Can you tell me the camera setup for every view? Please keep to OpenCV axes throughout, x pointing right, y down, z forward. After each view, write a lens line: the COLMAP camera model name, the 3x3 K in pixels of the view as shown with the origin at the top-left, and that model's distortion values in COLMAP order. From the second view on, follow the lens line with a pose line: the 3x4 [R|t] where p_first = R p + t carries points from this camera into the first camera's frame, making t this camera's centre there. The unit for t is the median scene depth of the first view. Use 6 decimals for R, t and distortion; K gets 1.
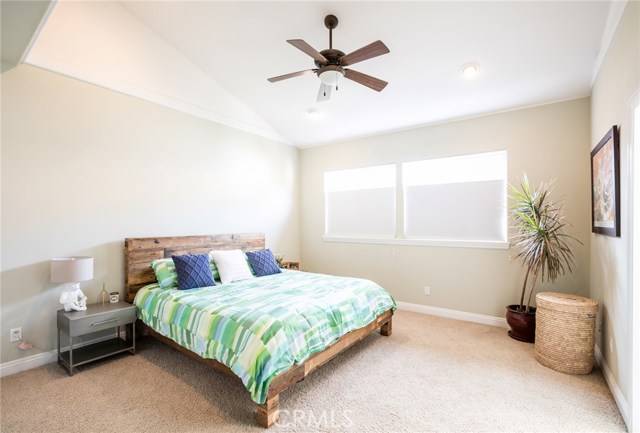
lens RADIAL K [[299.8, 0, 320.0], [0, 299.8, 216.5], [0, 0, 1]] dist [0.019873, 0.000288]
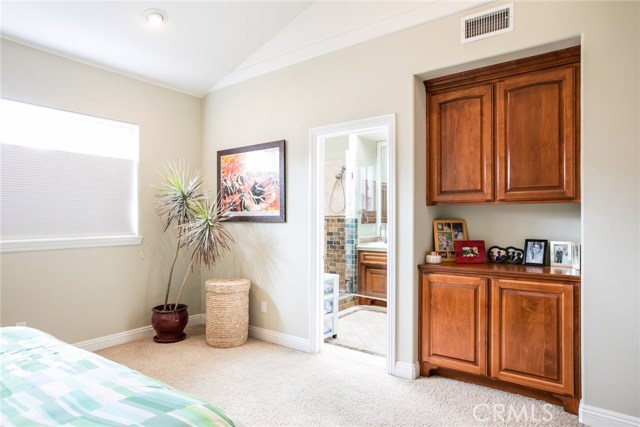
lens RADIAL K [[391.1, 0, 320.0], [0, 391.1, 213.5], [0, 0, 1]] dist [0.000680, 0.000061]
pose [[0.025267, 0.014396, 0.999577, -0.502666], [-0.018677, 0.999729, -0.013926, 0.031966], [-0.999506, -0.018318, 0.025529, 0.534270]]
